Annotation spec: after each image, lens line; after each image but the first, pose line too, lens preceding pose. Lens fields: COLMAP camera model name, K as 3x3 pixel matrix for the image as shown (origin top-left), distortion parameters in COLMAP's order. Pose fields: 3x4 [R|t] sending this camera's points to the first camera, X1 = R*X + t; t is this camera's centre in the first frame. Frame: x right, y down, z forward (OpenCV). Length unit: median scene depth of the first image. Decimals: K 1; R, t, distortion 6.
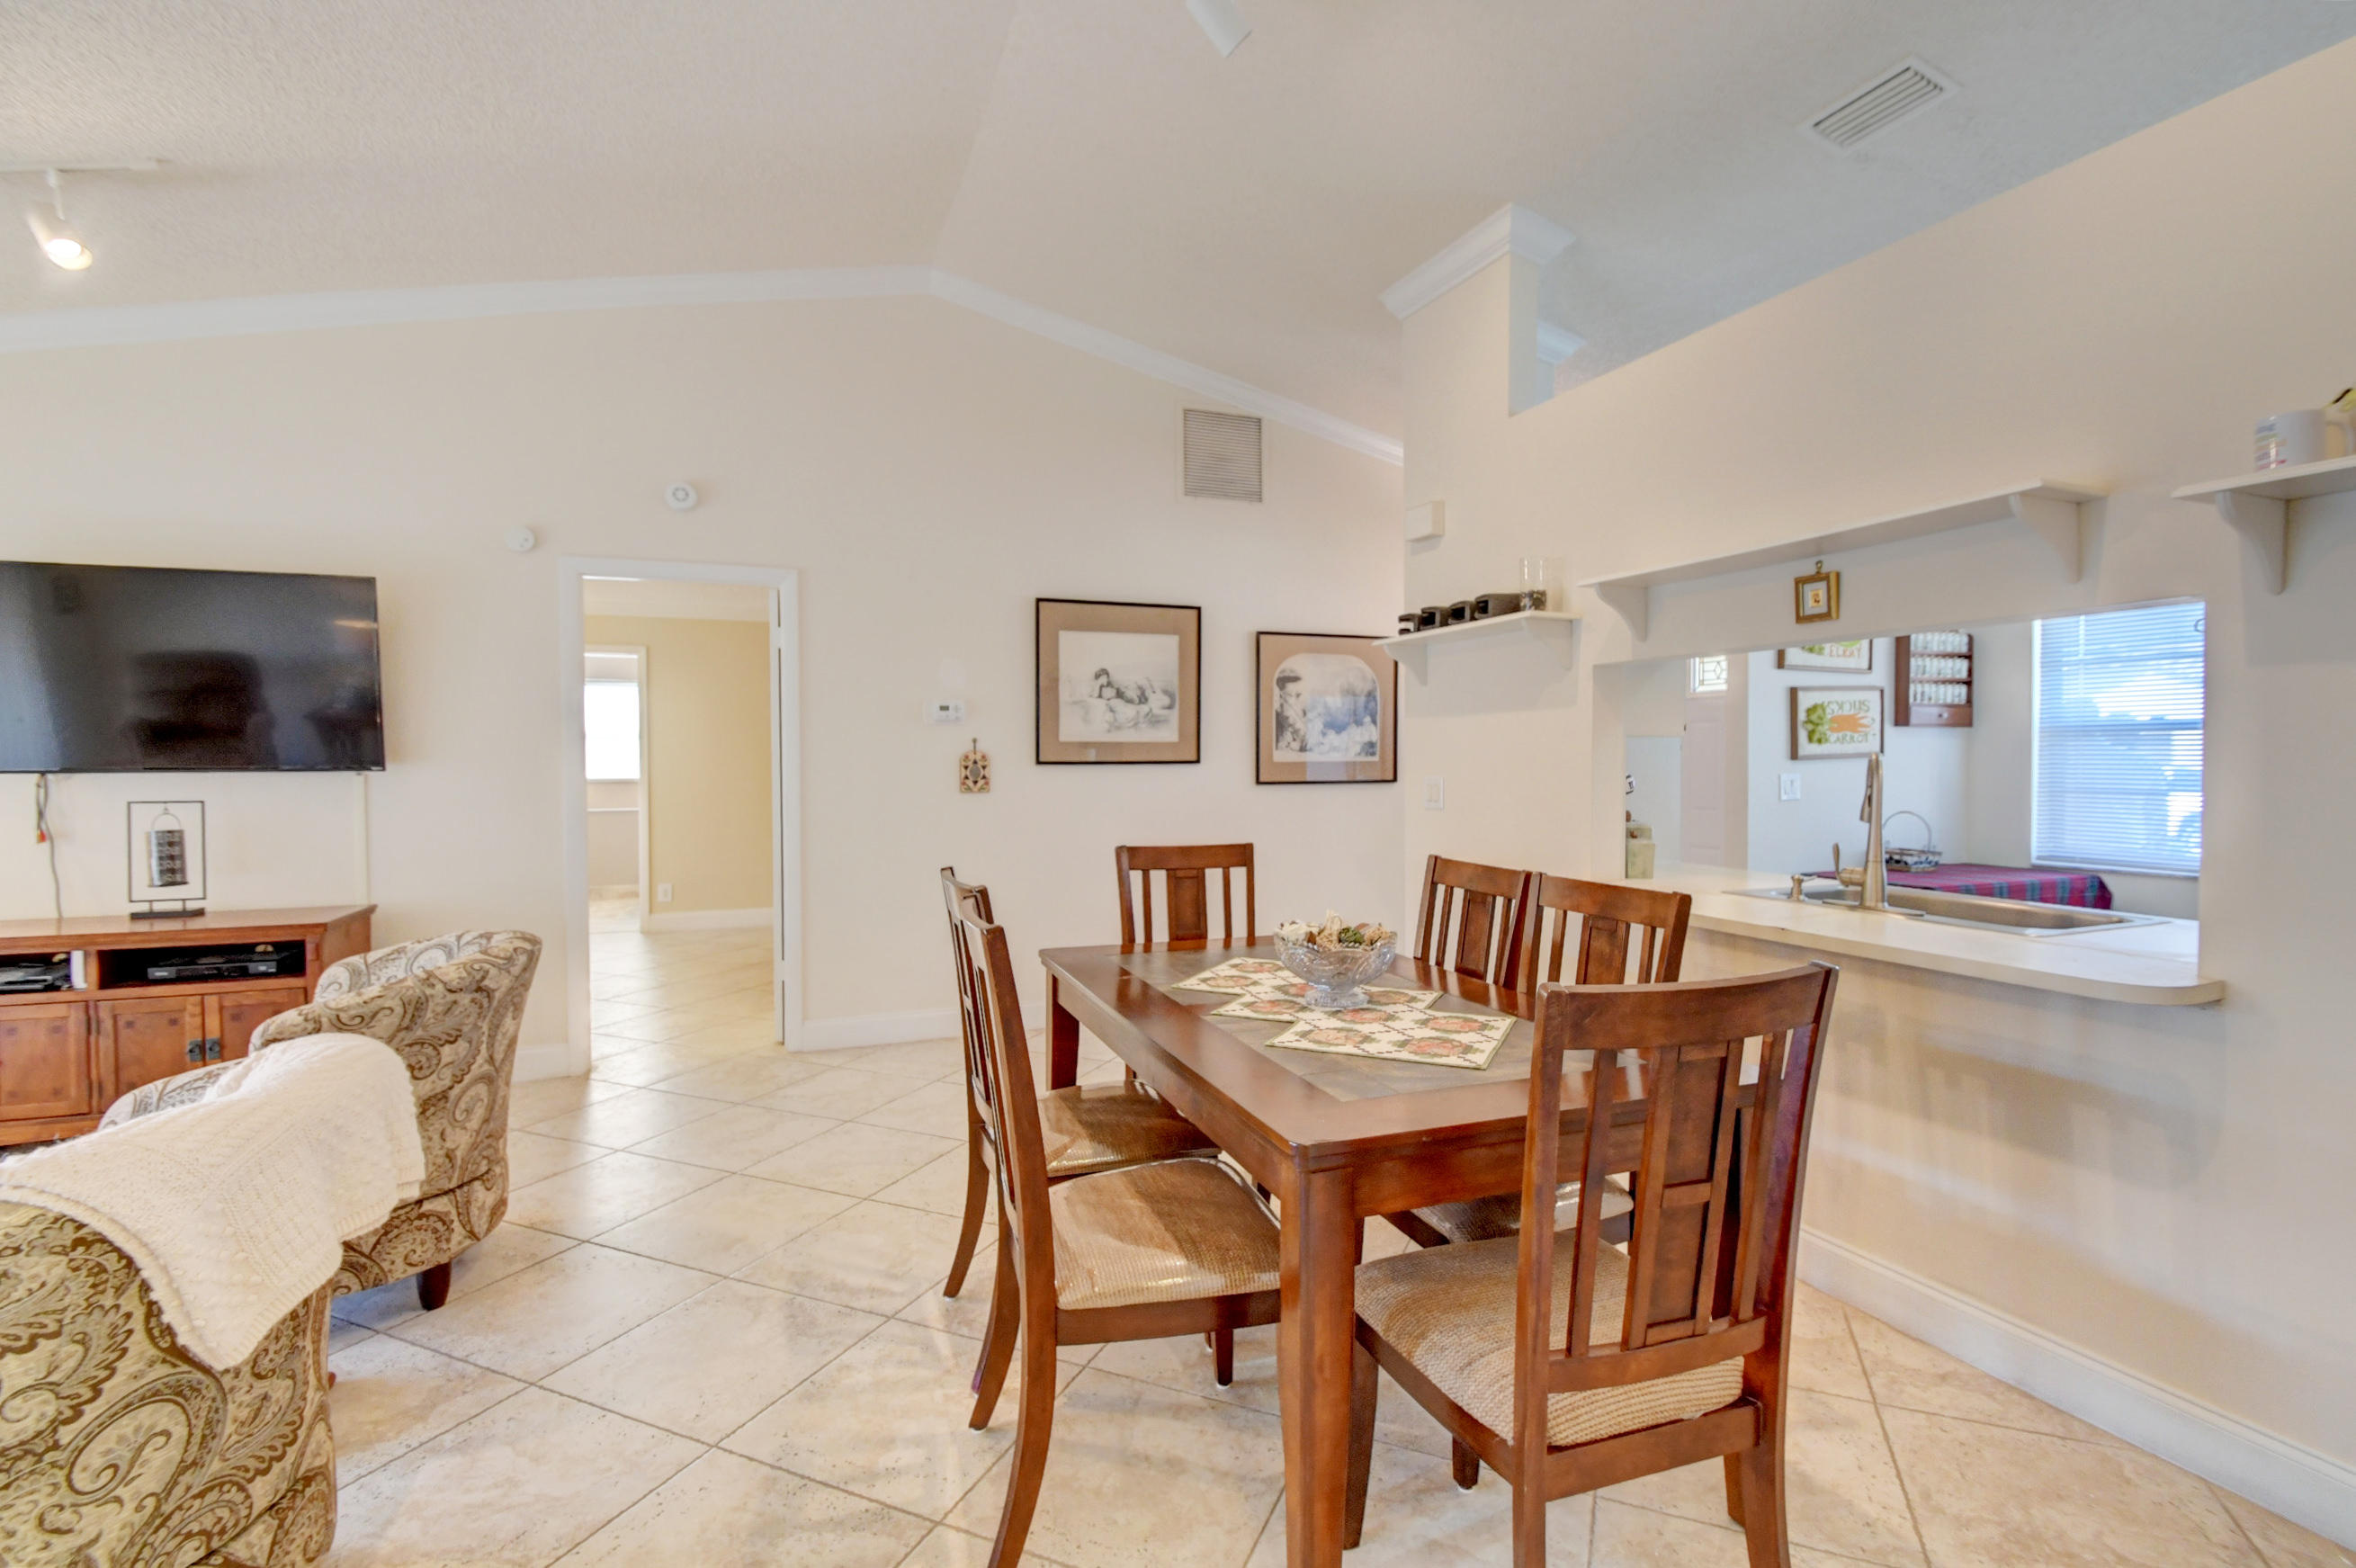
lens RADIAL K [[1052.8, 0, 1178.0], [0, 1052.8, 784.0], [0, 0, 1]] dist [-0.000799, -0.000093]
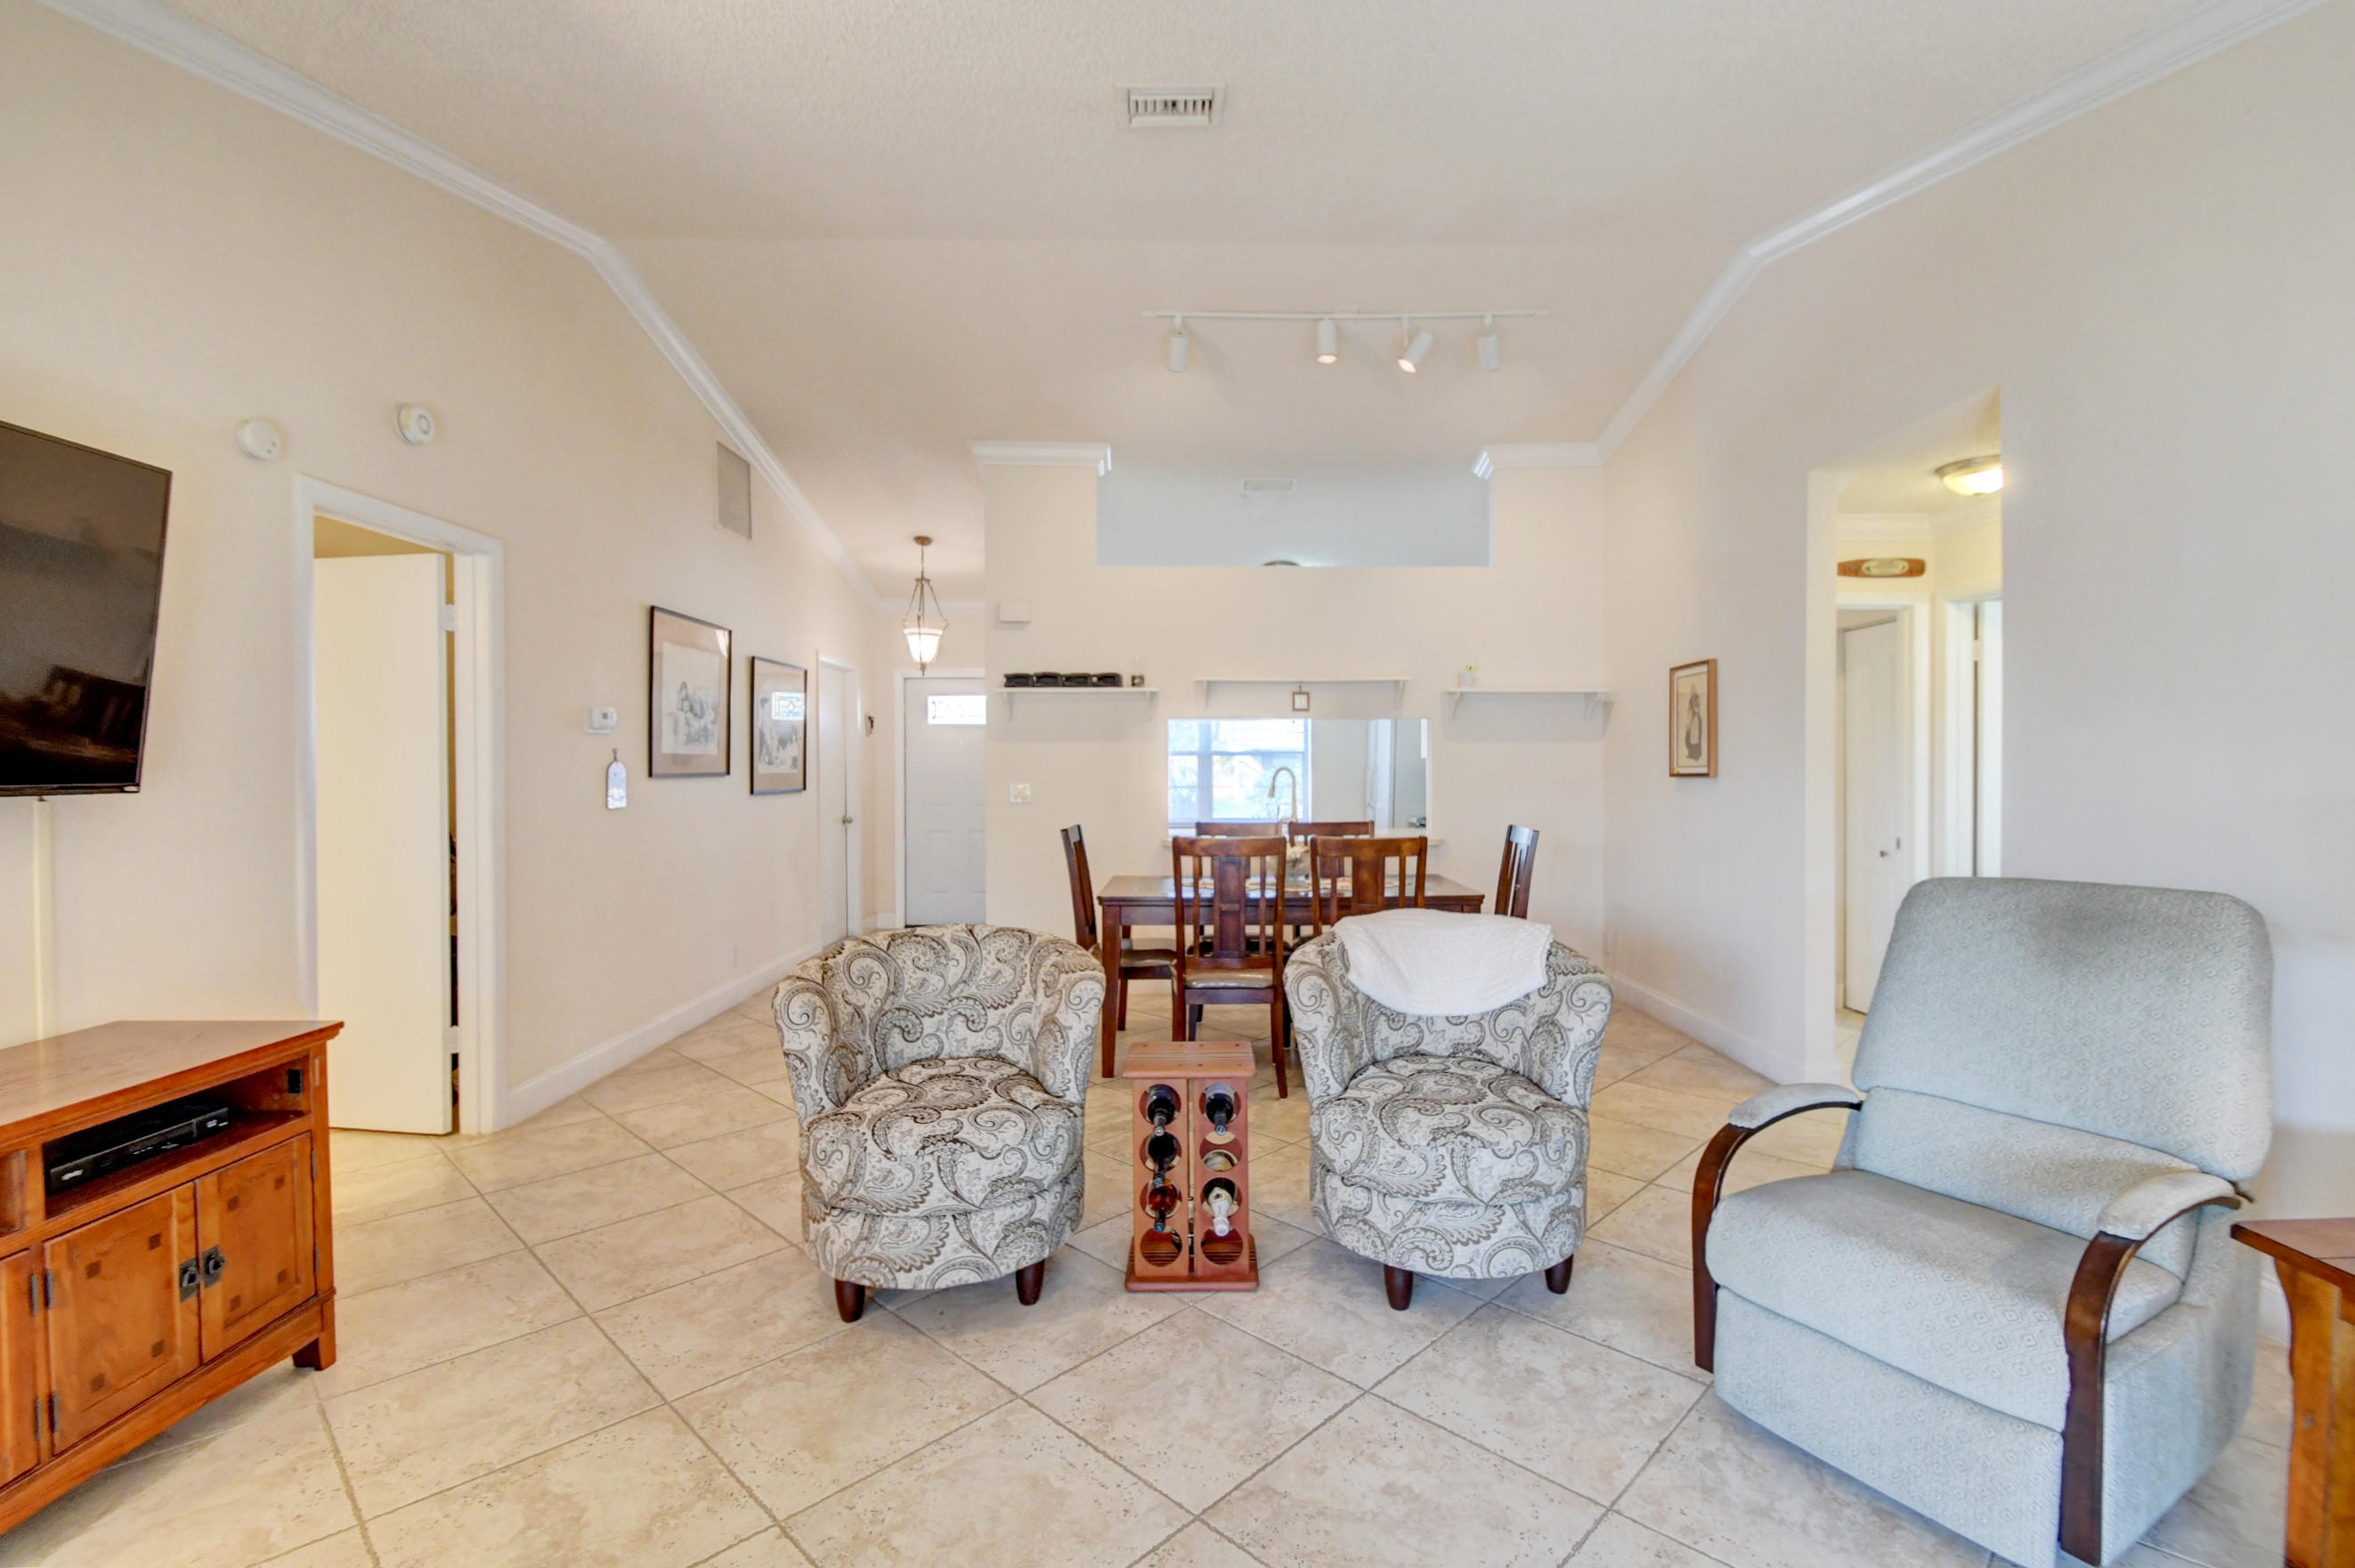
lens RADIAL K [[1052.3, 0, 1177.5], [0, 1052.3, 784.0], [0, 0, 1]] dist [-0.000799, -0.000093]
pose [[0.371518, -0.012961, 0.928335, -1.036866], [0.022192, 0.999741, 0.005077, -0.007290], [-0.928161, 0.018715, 0.371709, 0.226877]]
